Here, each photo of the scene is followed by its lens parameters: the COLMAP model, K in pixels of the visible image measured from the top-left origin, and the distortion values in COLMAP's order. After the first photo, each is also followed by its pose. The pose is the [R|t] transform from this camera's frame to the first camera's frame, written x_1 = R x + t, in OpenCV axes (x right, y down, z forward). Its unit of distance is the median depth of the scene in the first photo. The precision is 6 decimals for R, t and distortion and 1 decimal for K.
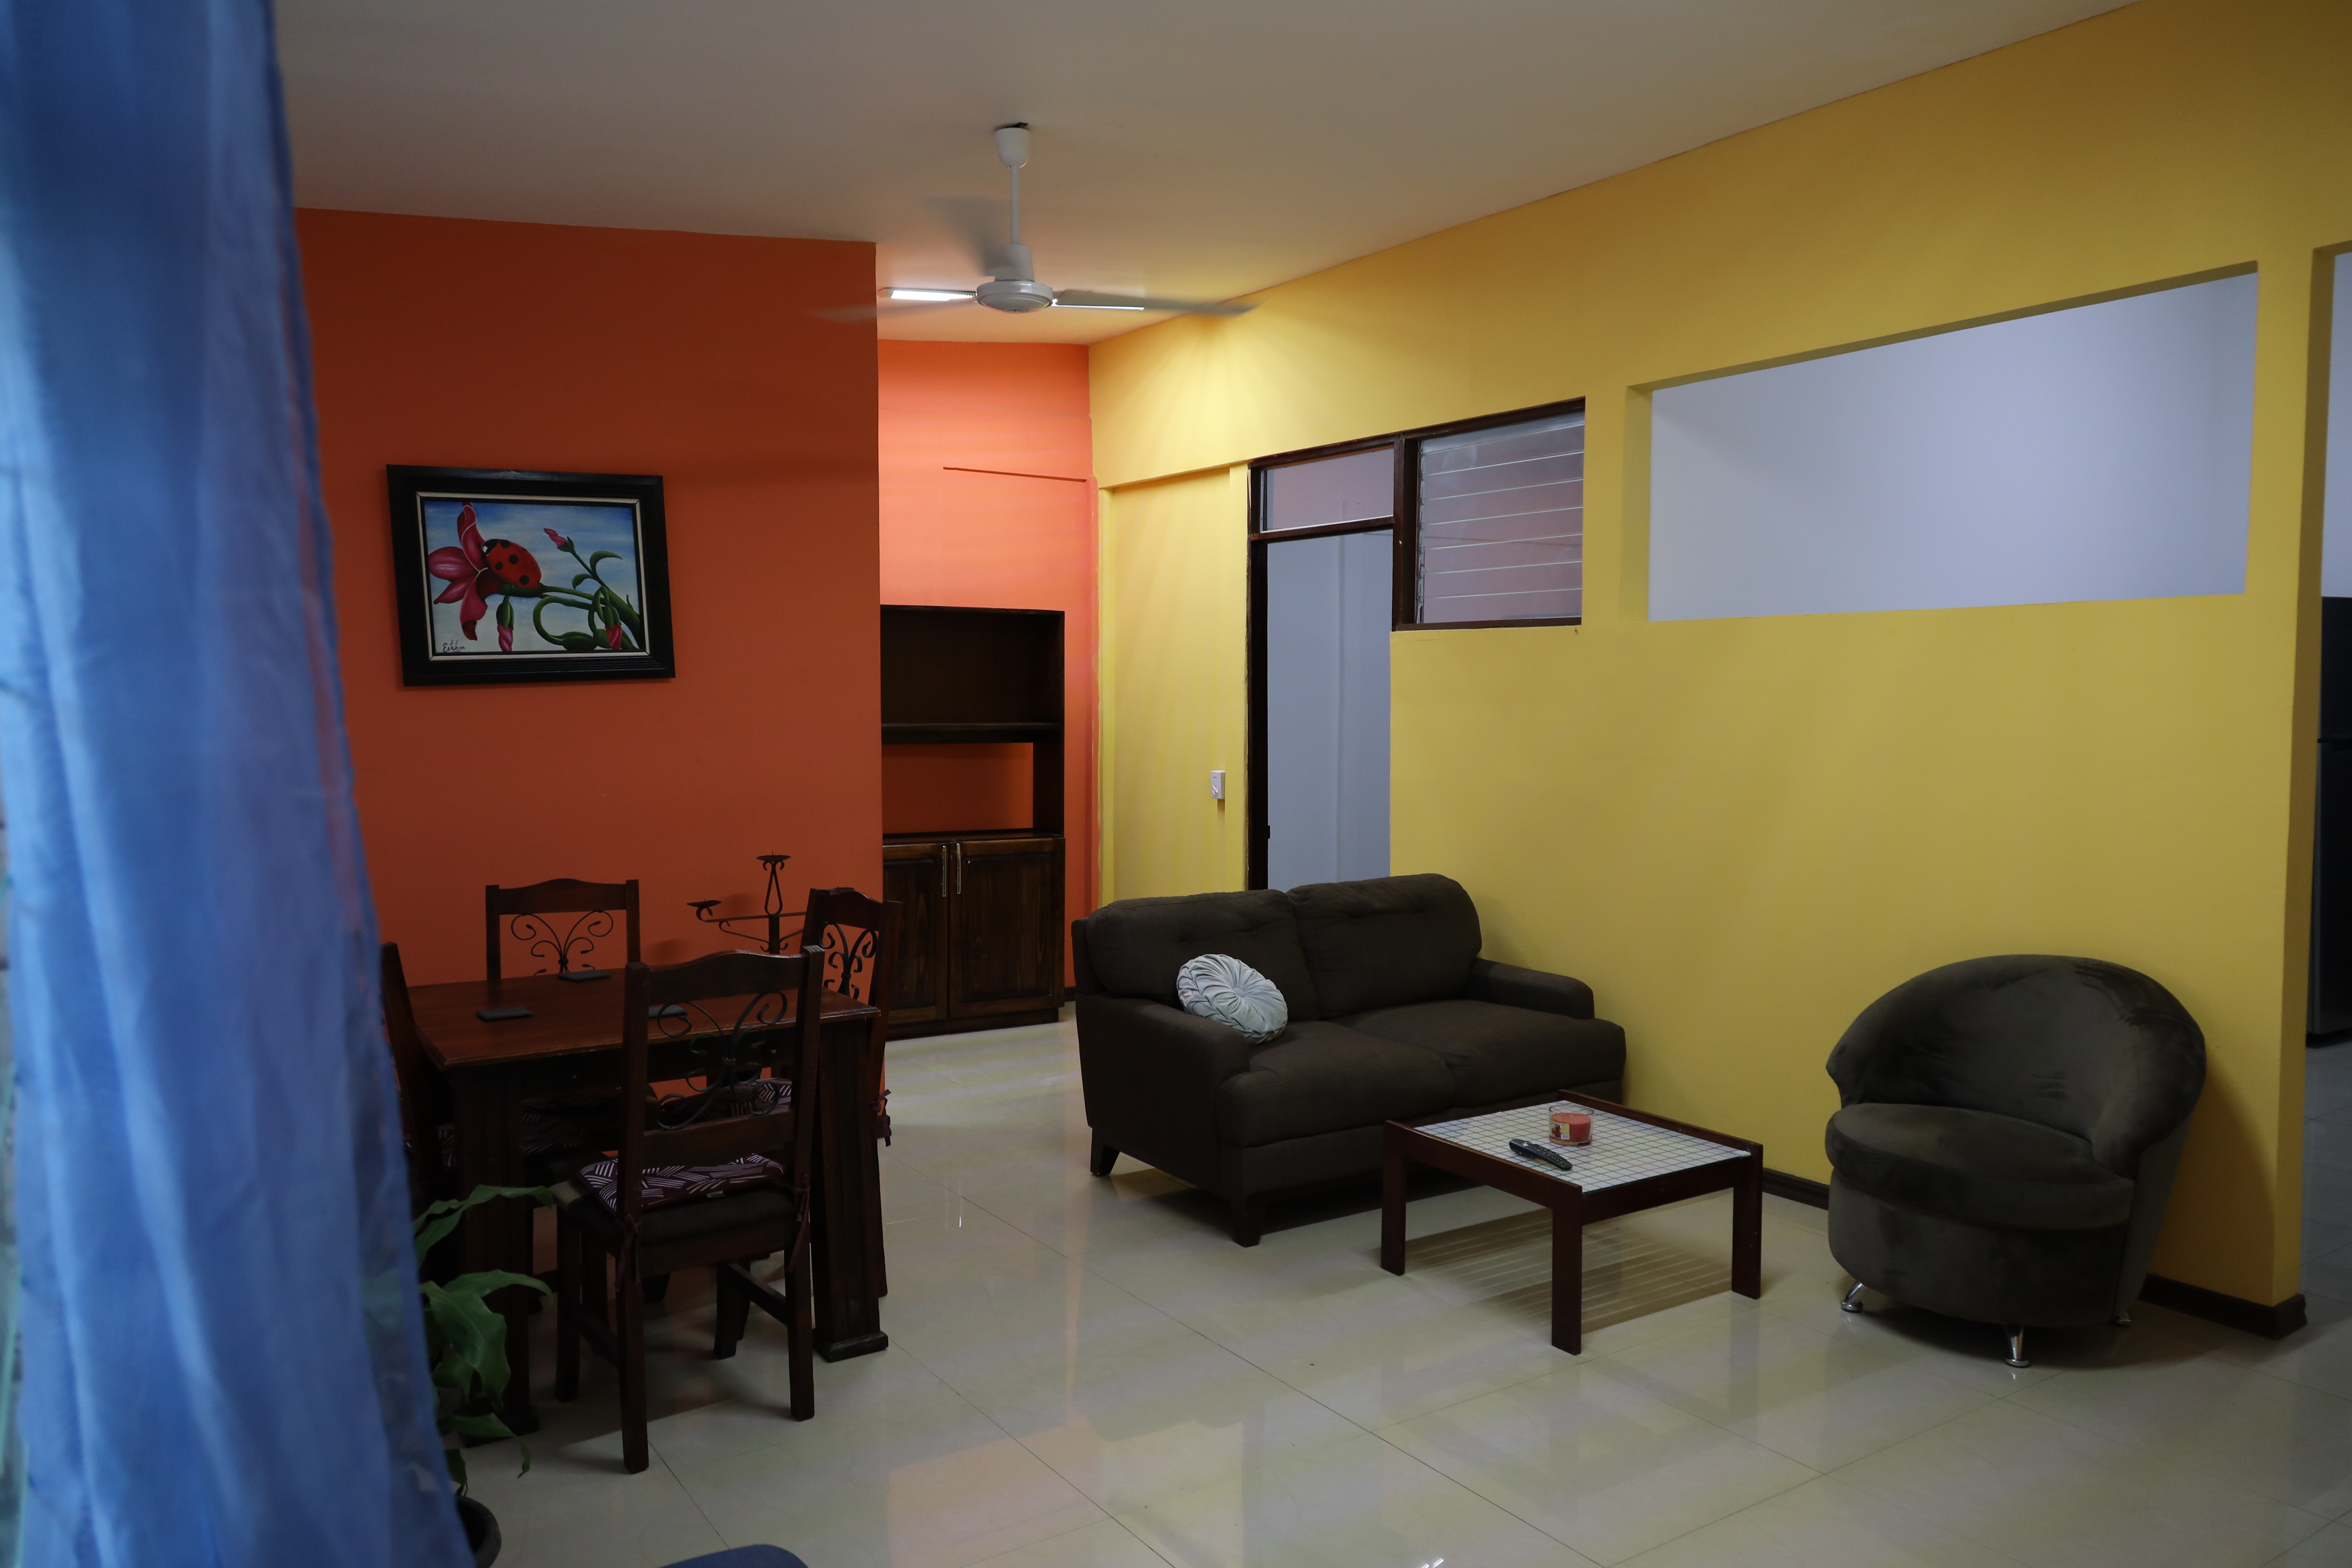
lens RADIAL K [[1649.6, 0, 1180.9], [0, 1649.6, 778.3], [0, 0, 1]] dist [0.041114, 0.001334]
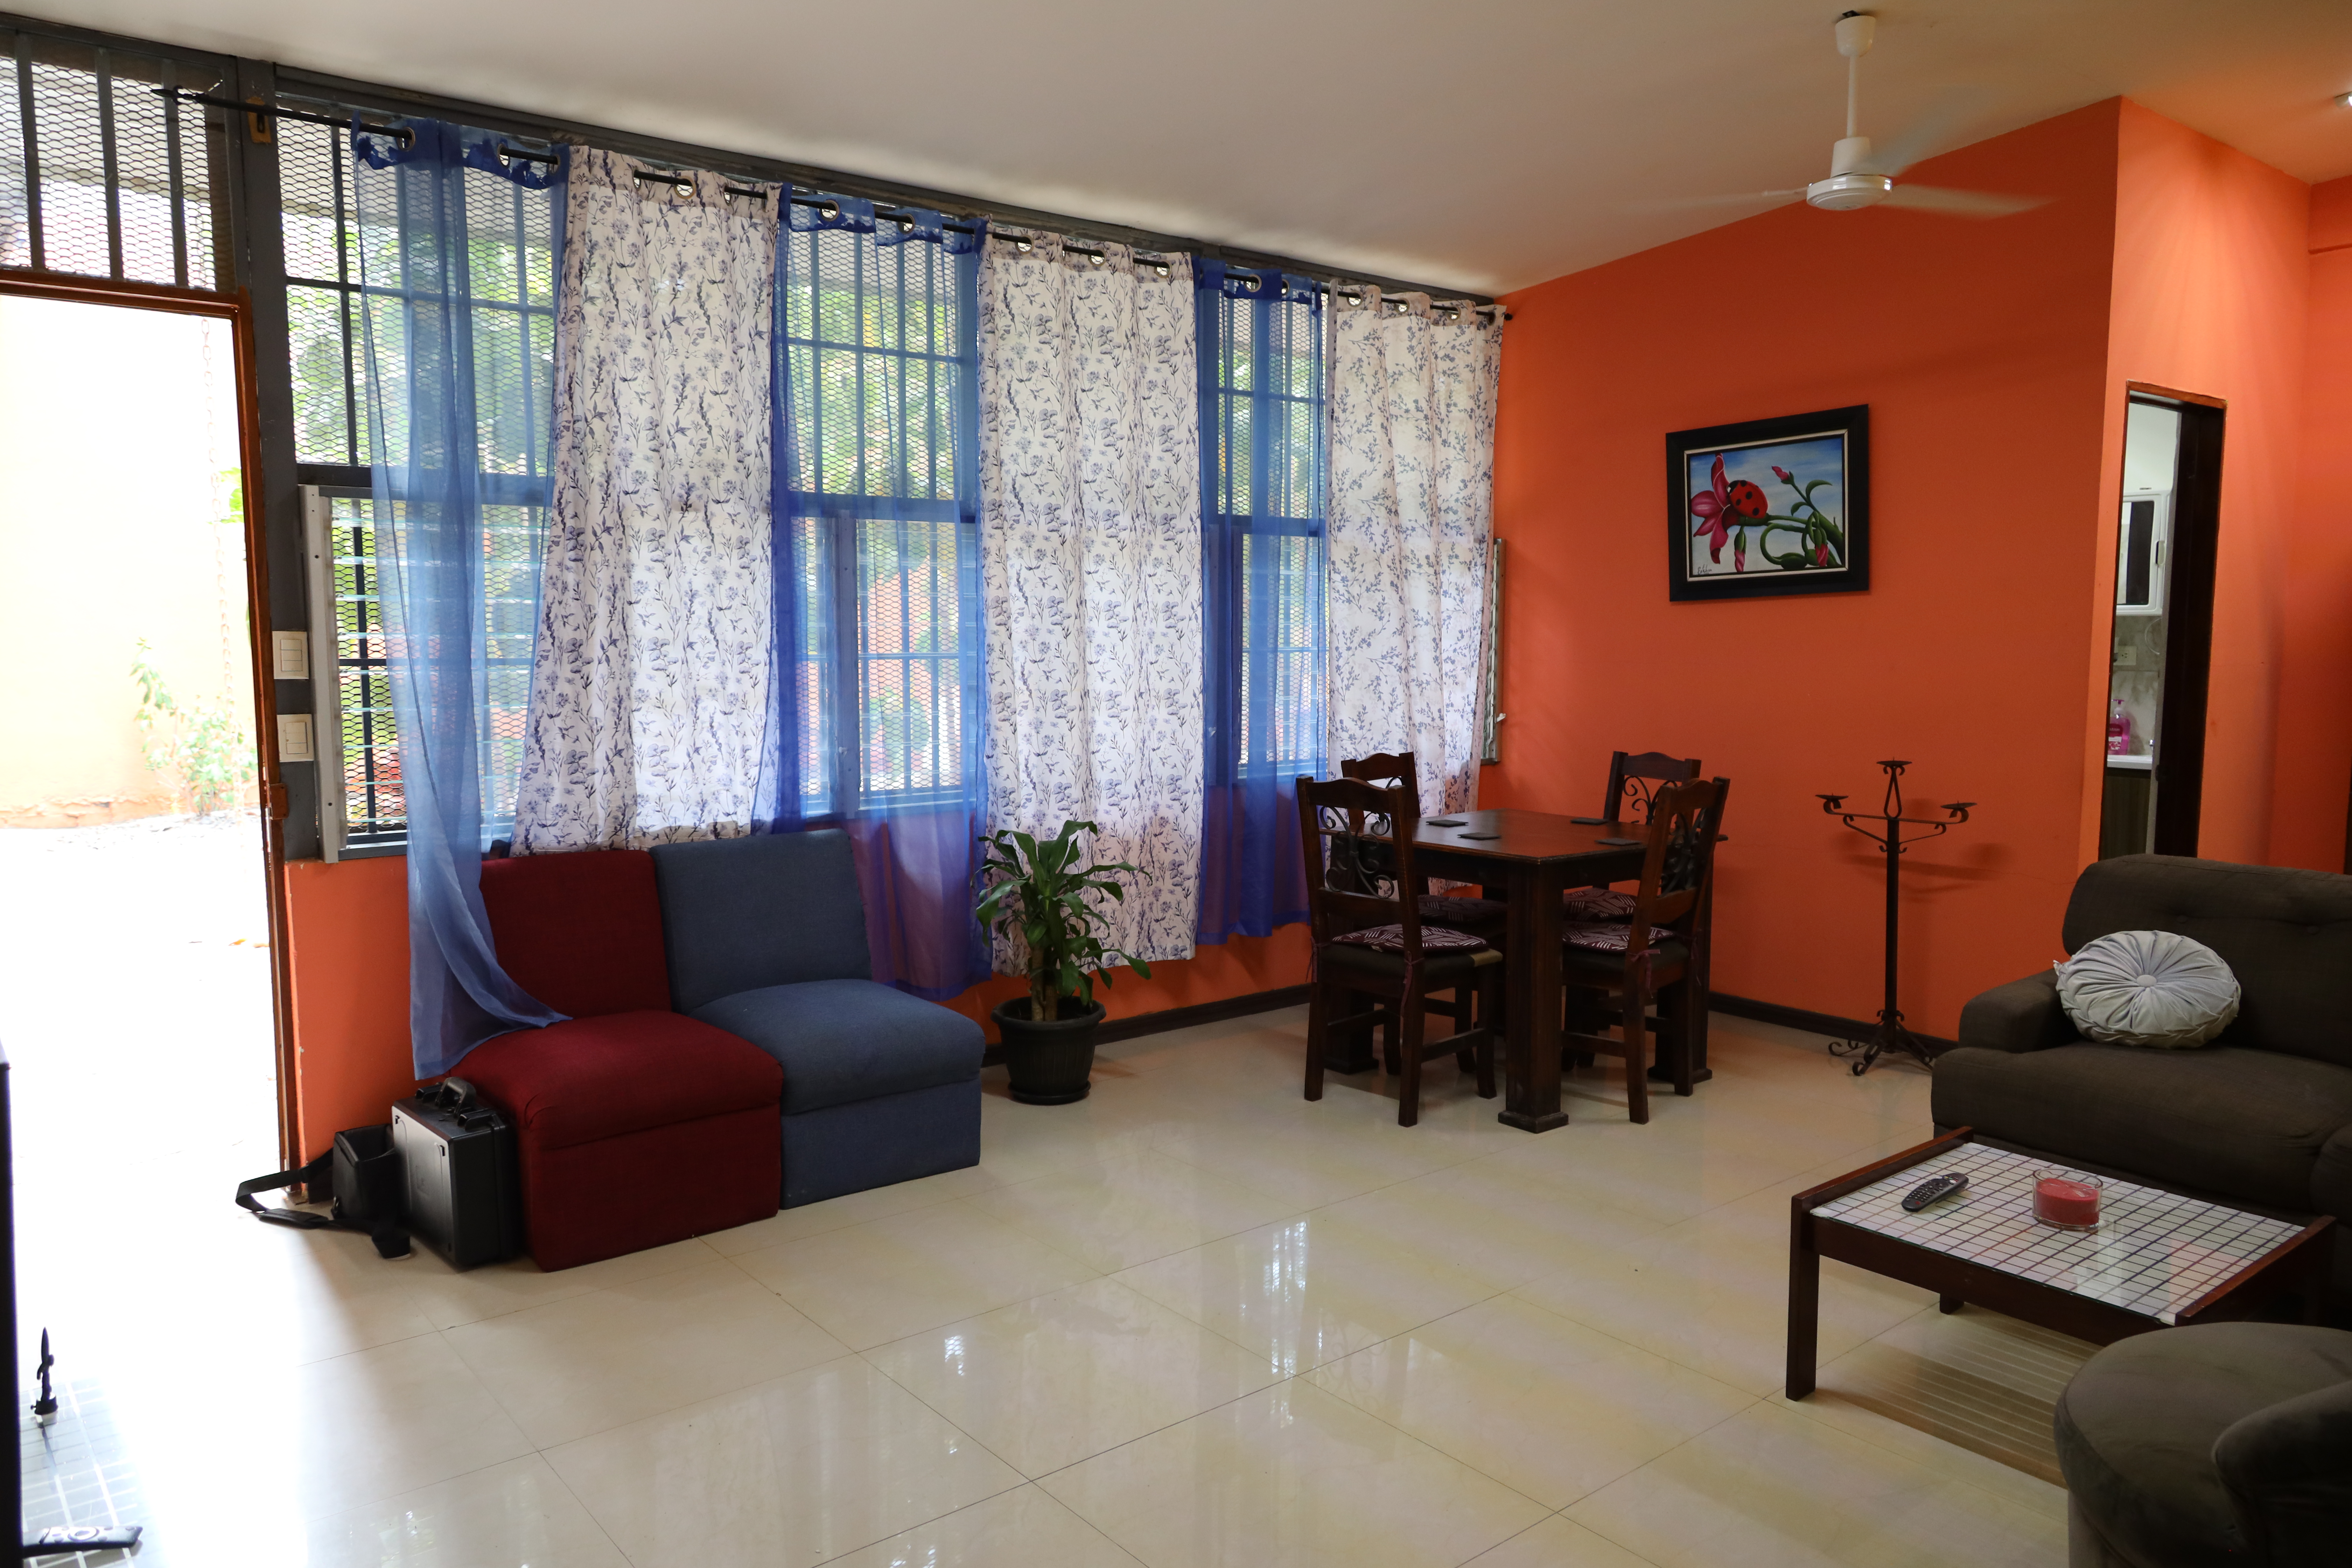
lens RADIAL K [[1649.6, 0, 1180.7], [0, 1649.6, 782.5], [0, 0, 1]] dist [0.041114, 0.001334]
pose [[0.095691, 0.097649, -0.990610, 0.776291], [-0.055233, 0.994164, 0.092664, -0.012313], [0.993878, 0.045847, 0.100526, 0.469832]]
